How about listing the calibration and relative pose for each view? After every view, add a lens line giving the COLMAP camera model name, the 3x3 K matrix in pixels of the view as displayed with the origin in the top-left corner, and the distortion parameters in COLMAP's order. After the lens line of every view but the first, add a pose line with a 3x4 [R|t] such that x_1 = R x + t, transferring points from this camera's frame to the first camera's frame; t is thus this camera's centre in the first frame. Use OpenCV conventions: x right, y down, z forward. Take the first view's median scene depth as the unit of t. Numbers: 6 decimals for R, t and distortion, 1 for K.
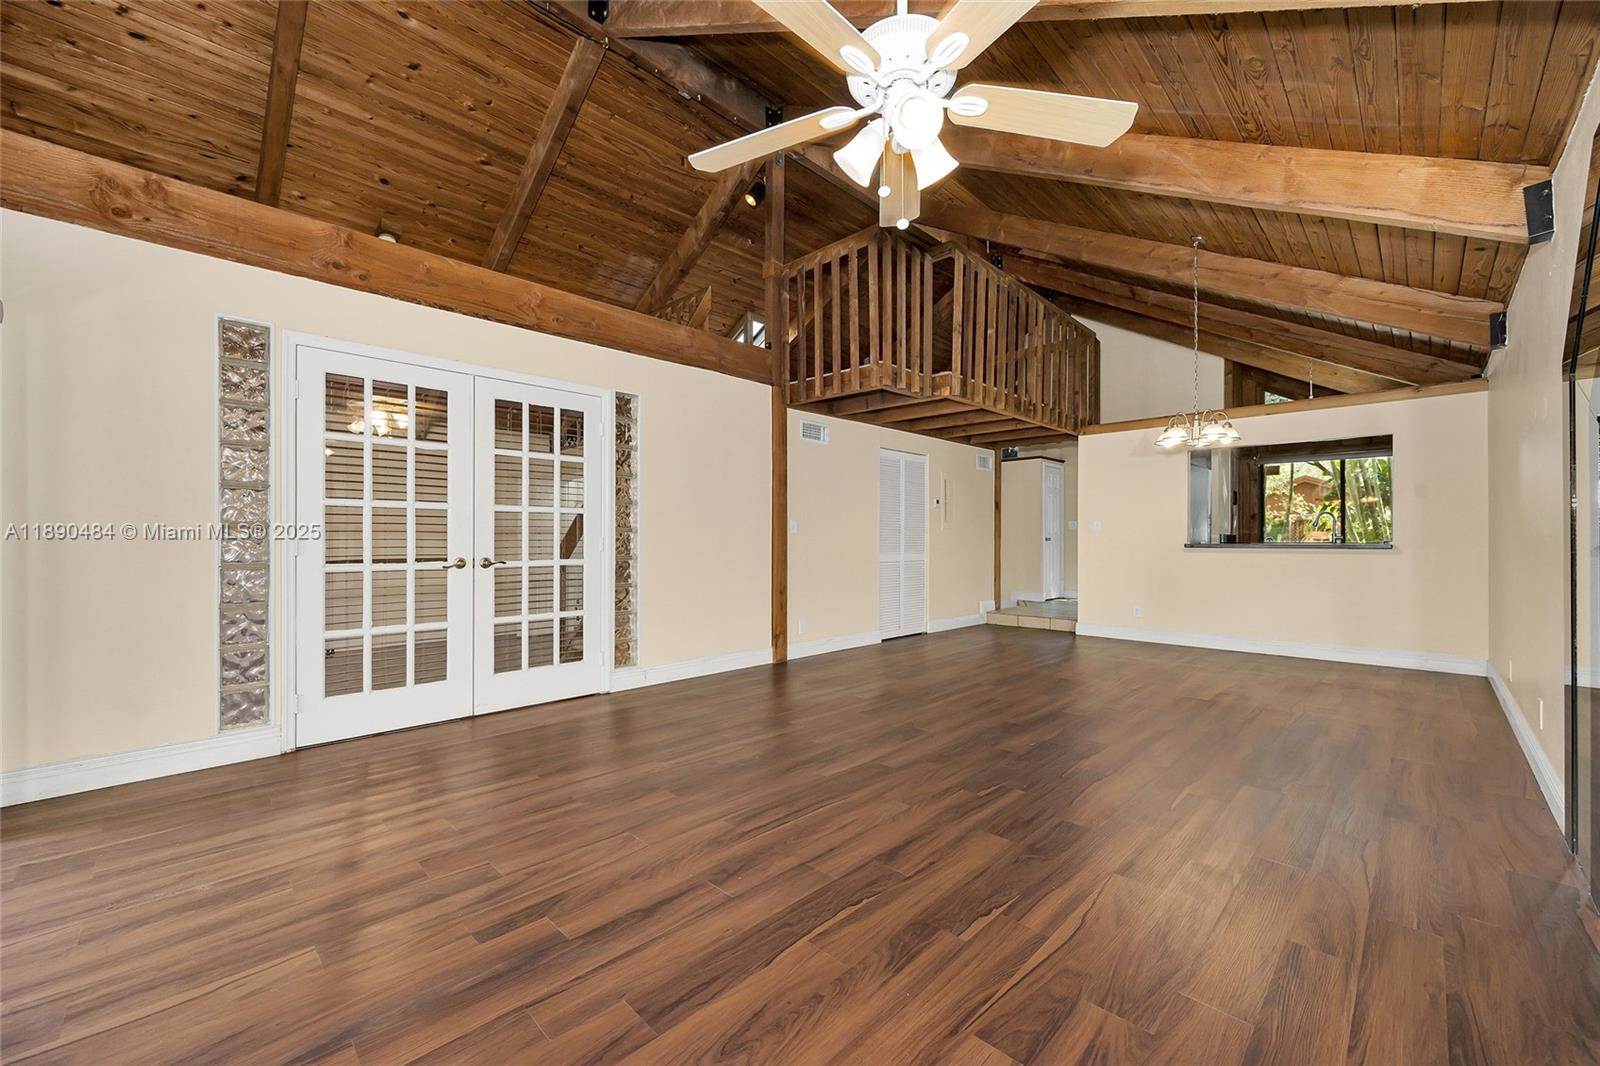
lens RADIAL K [[640.0, 0, 801.0], [0, 640.0, 525.3], [0, 0, 1]] dist [-0.002675, -0.000328]
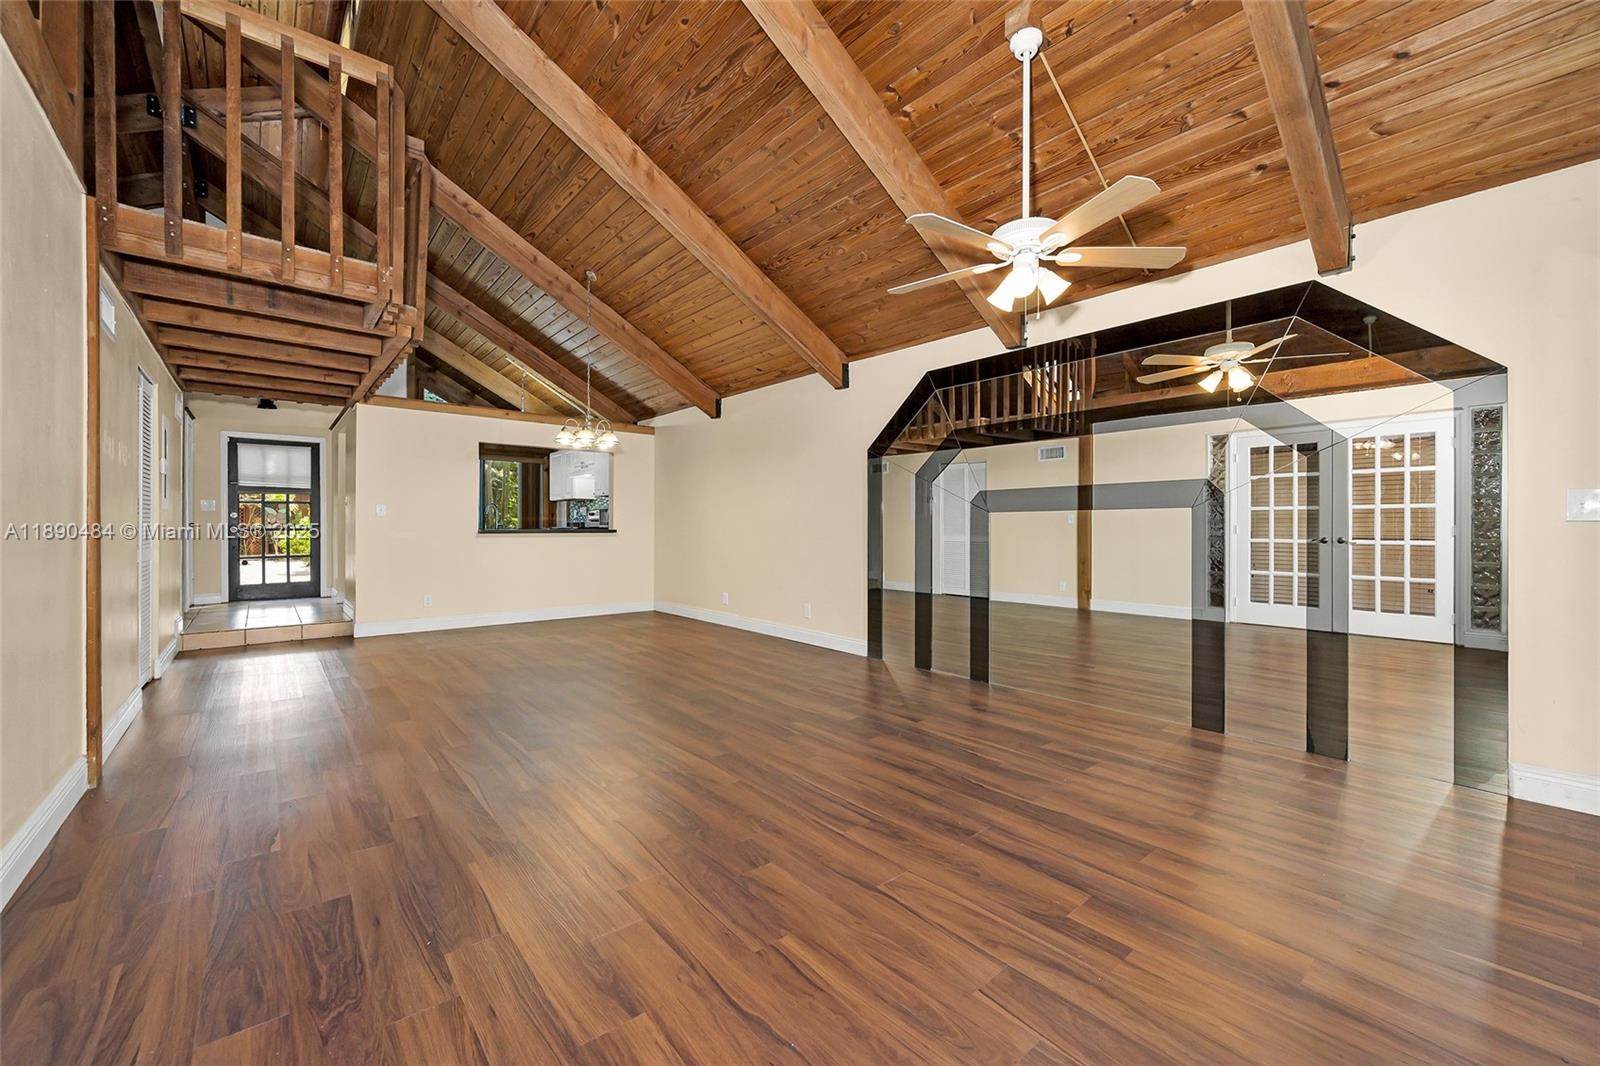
lens RADIAL K [[640.0, 0, 801.0], [0, 640.0, 525.3], [0, 0, 1]] dist [-0.002675, -0.000328]
pose [[0.086587, -0.000230, 0.996244, -1.332311], [-0.020386, 0.999790, 0.002003, 0.025352], [-0.996036, -0.020483, 0.086564, 1.266630]]
